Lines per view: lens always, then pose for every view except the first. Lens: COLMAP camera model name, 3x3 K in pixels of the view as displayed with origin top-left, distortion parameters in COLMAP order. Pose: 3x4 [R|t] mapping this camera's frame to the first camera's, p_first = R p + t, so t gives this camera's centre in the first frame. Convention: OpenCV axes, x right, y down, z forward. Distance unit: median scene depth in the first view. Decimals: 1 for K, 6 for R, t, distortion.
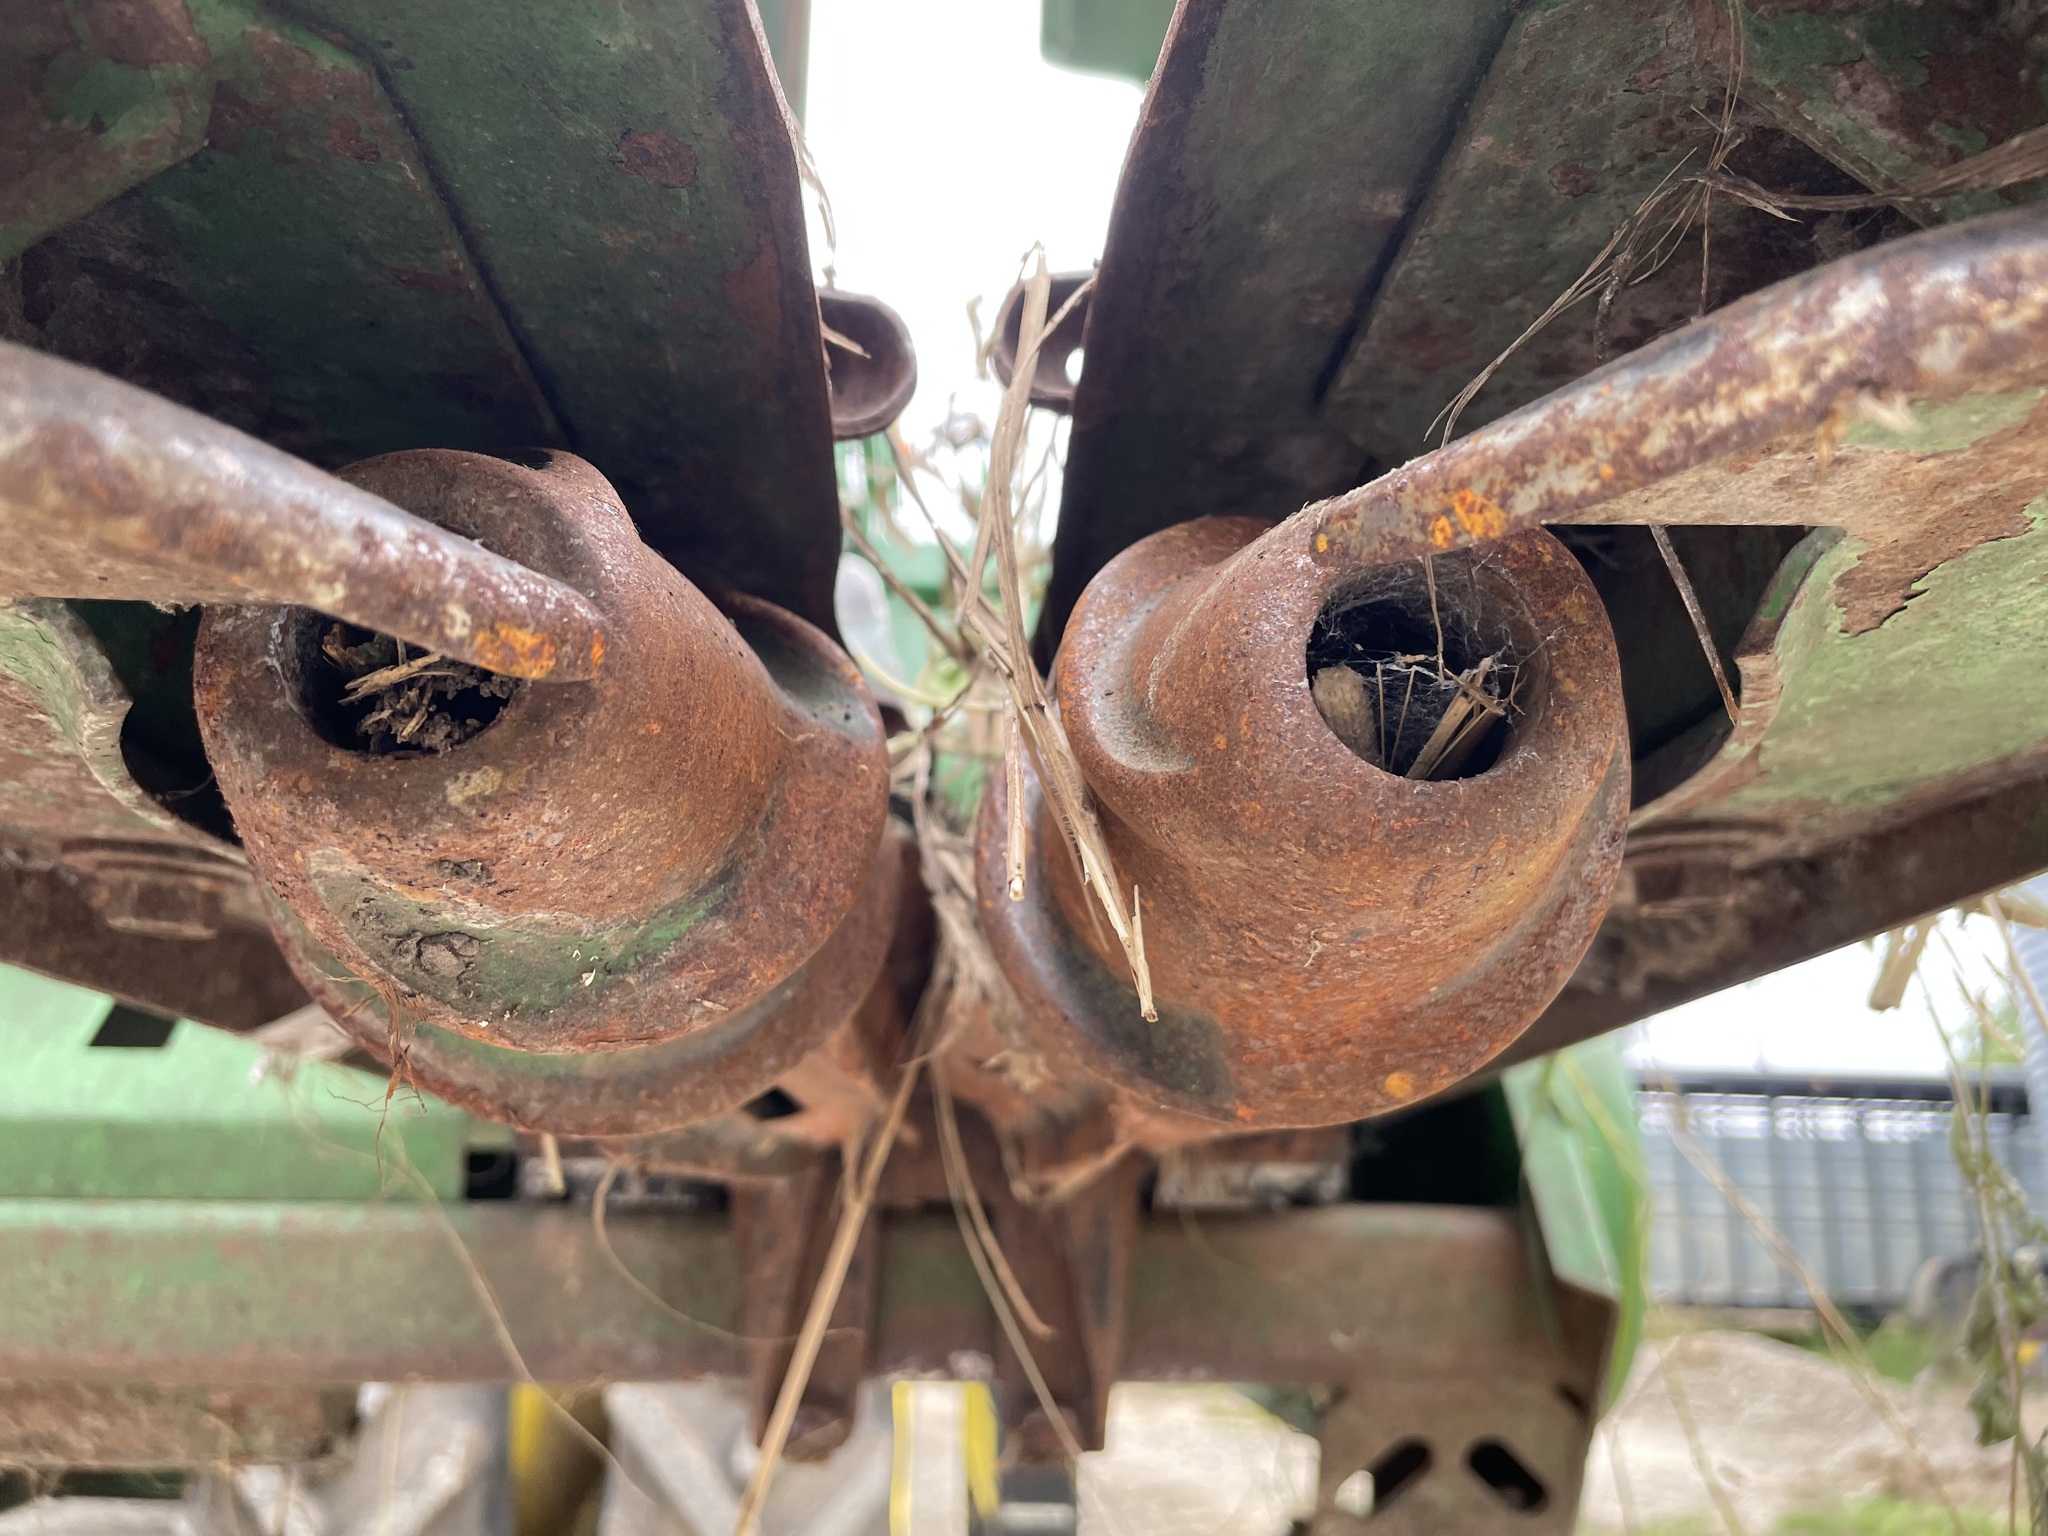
lens RADIAL K [[1567.4, 0, 1032.3], [0, 1567.4, 762.9], [0, 0, 1]] dist [0.064678, -0.098146]
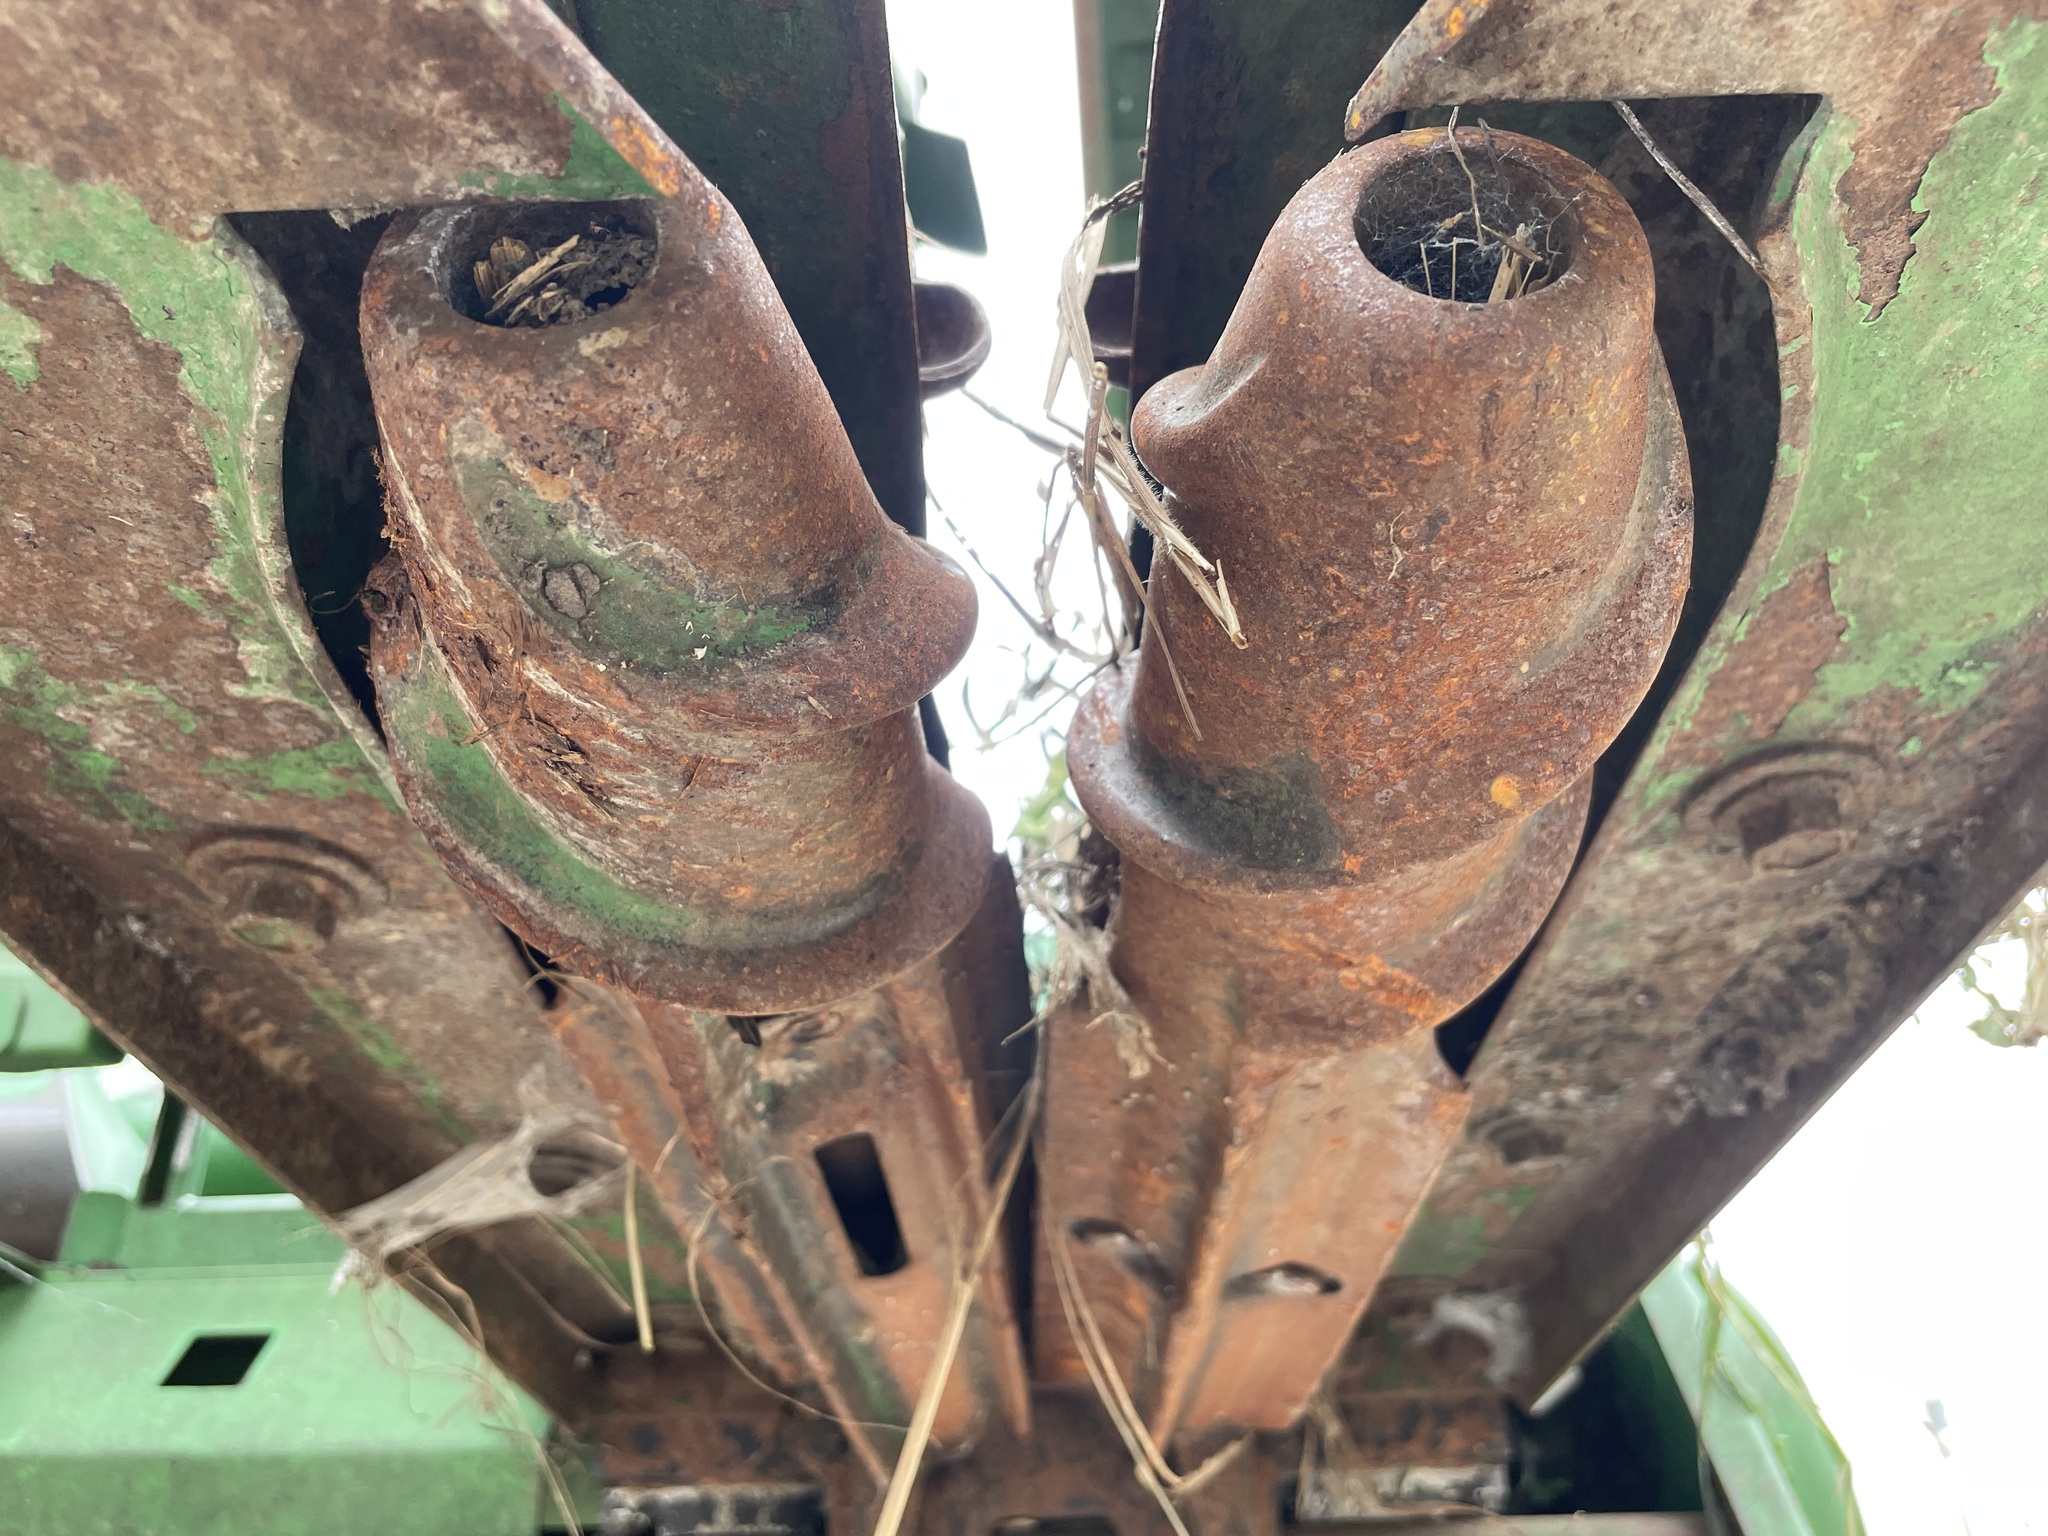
lens RADIAL K [[1567.4, 0, 1040.0], [0, 1567.4, 760.5], [0, 0, 1]] dist [0.064678, -0.098146]
pose [[0.997205, -0.063236, -0.039803, -0.019671], [0.049167, 0.956451, -0.287724, 0.509957], [0.056264, 0.284962, 0.956886, 0.035935]]
